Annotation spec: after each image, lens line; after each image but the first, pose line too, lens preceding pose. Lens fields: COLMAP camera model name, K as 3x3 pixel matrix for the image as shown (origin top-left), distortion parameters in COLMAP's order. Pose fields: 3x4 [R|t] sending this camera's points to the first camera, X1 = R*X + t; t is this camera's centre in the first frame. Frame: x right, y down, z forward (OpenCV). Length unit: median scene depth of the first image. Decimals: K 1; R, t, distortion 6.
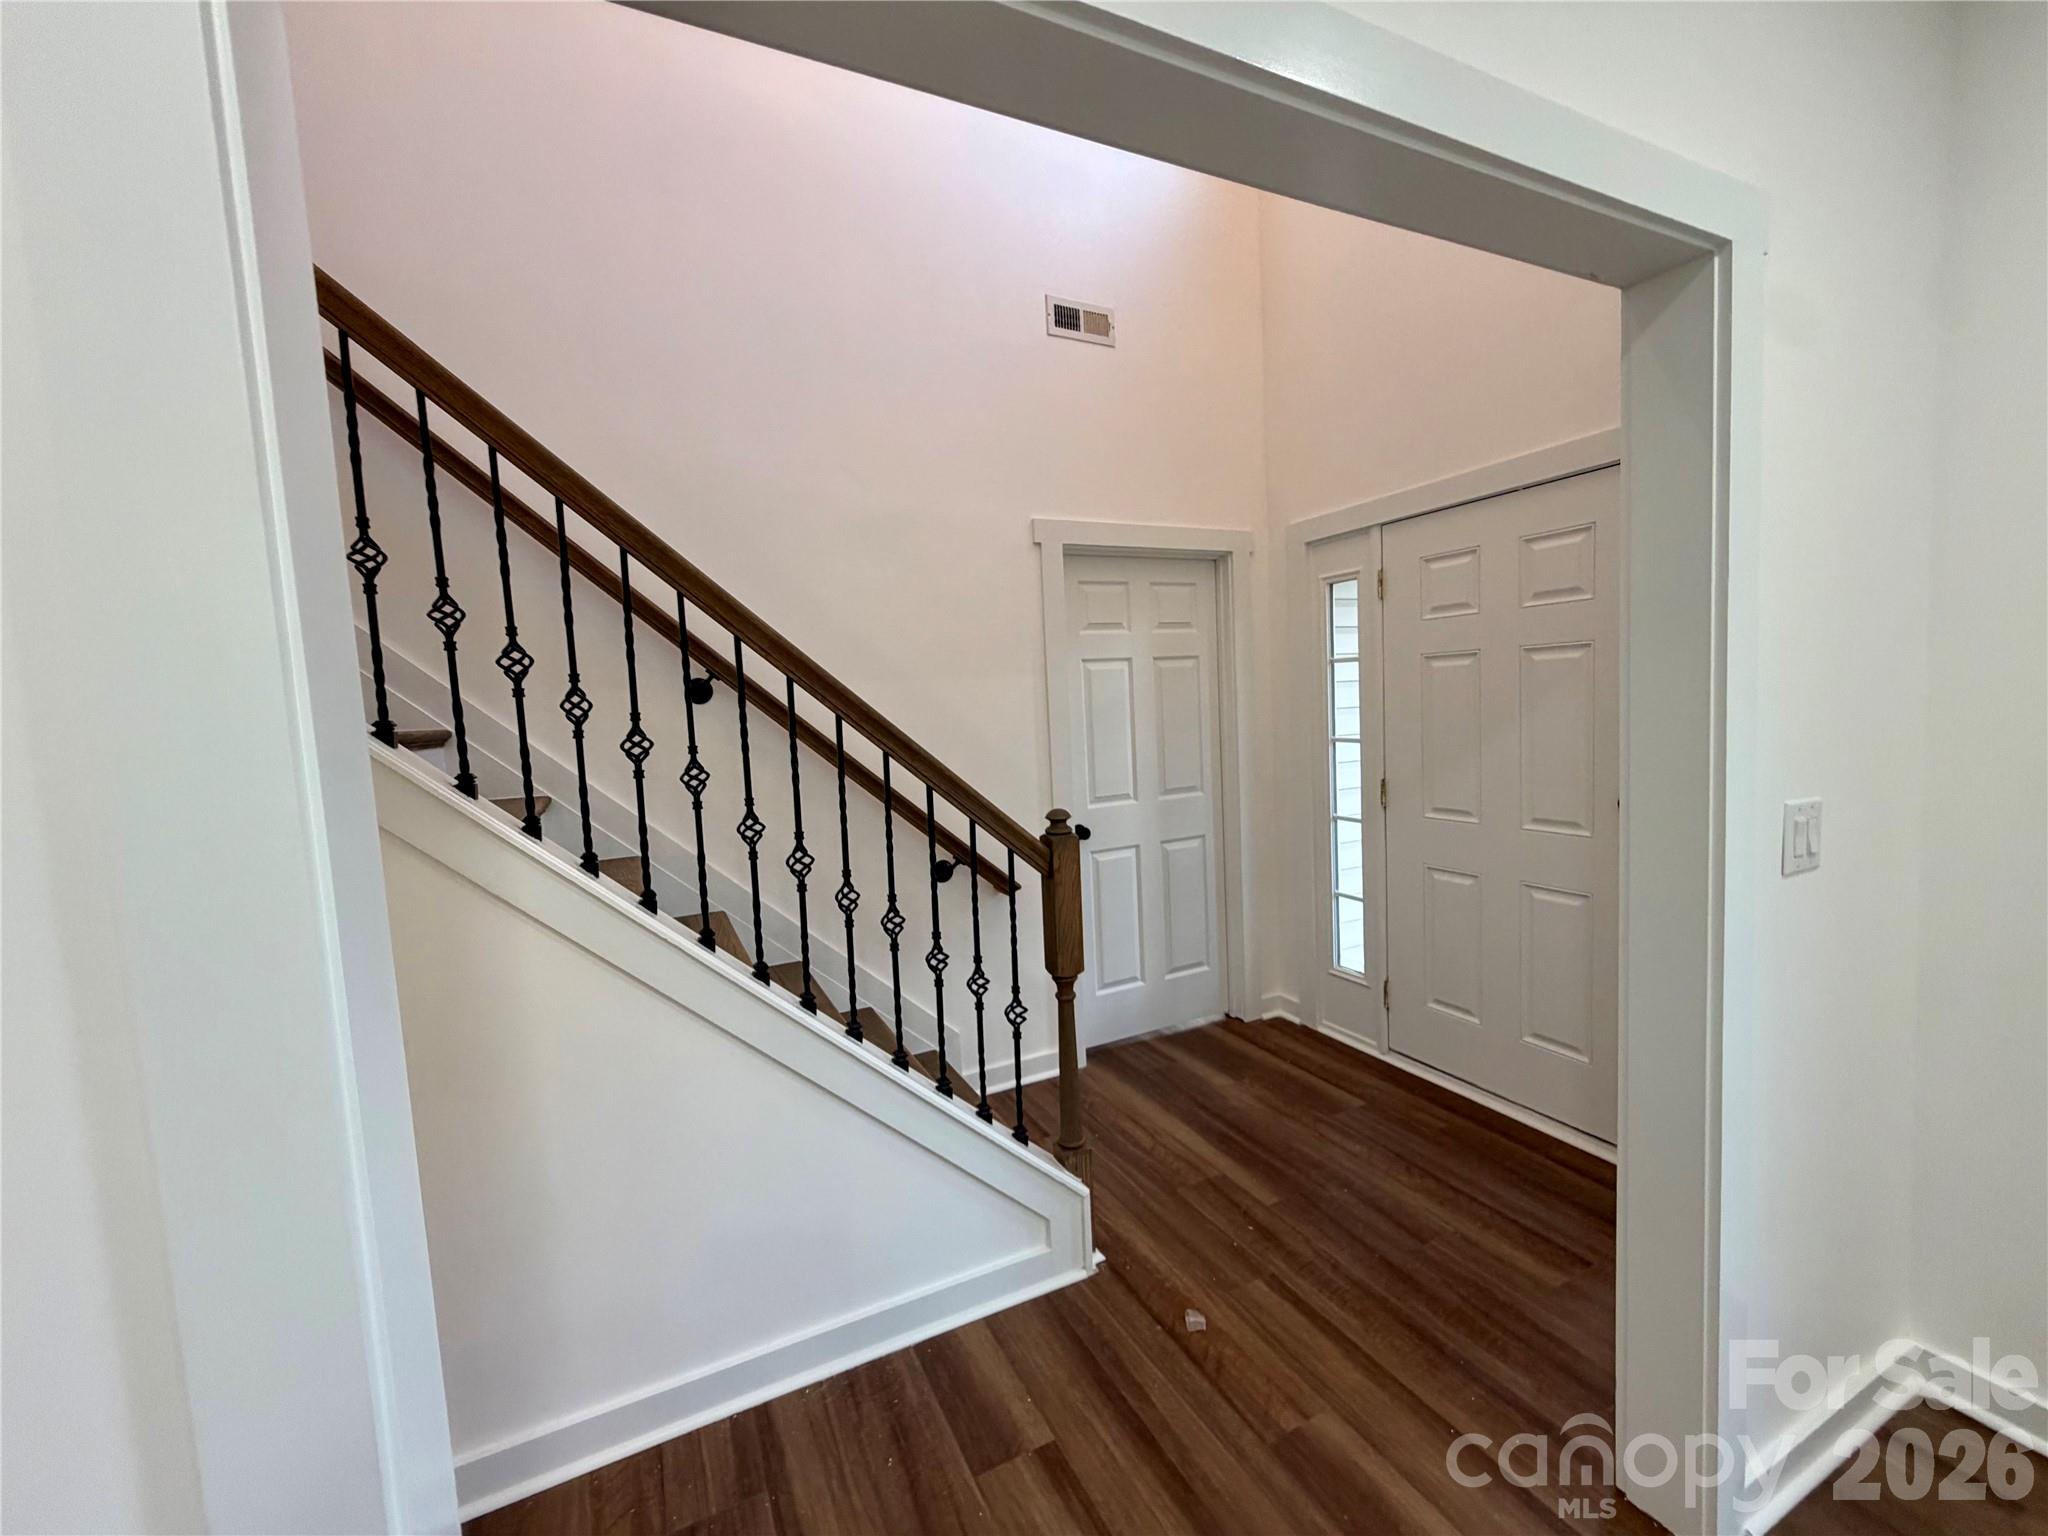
lens RADIAL K [[814.6, 0, 1016.9], [0, 814.6, 768.3], [0, 0, 1]] dist [-0.002071, 0.000231]
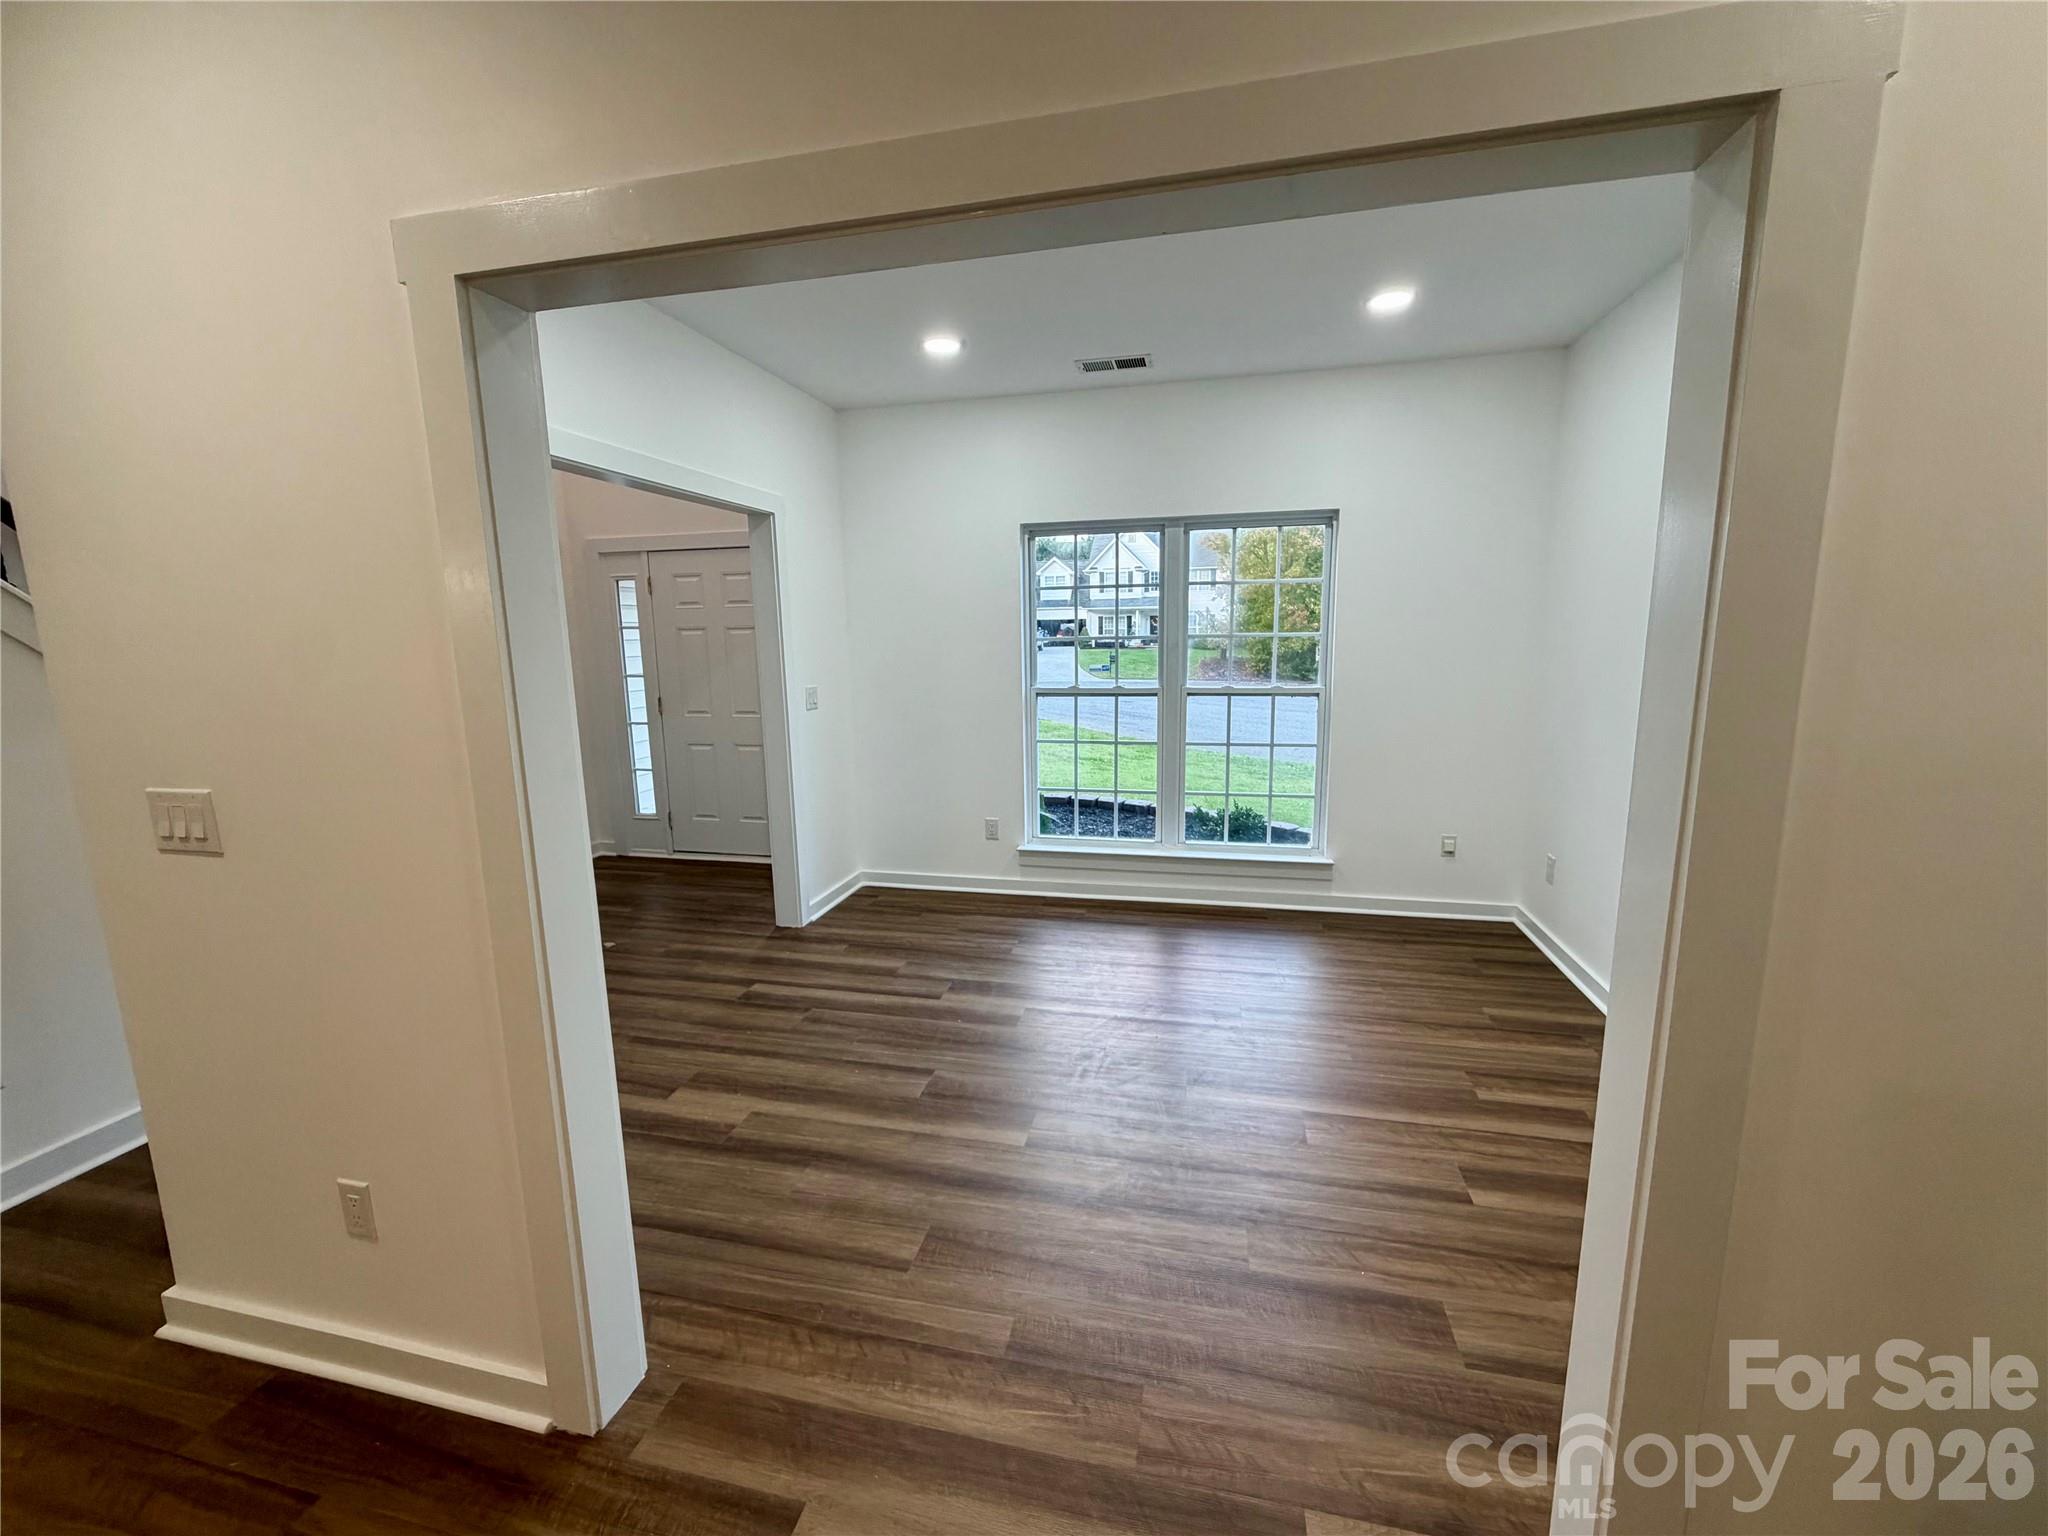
lens RADIAL K [[814.6, 0, 1021.9], [0, 814.6, 773.4], [0, 0, 1]] dist [-0.002071, 0.000231]
pose [[0.625189, -0.086294, 0.775688, -0.420996], [0.043027, 0.996168, 0.076143, 0.073225], [-0.779286, -0.014228, 0.626506, -0.684271]]
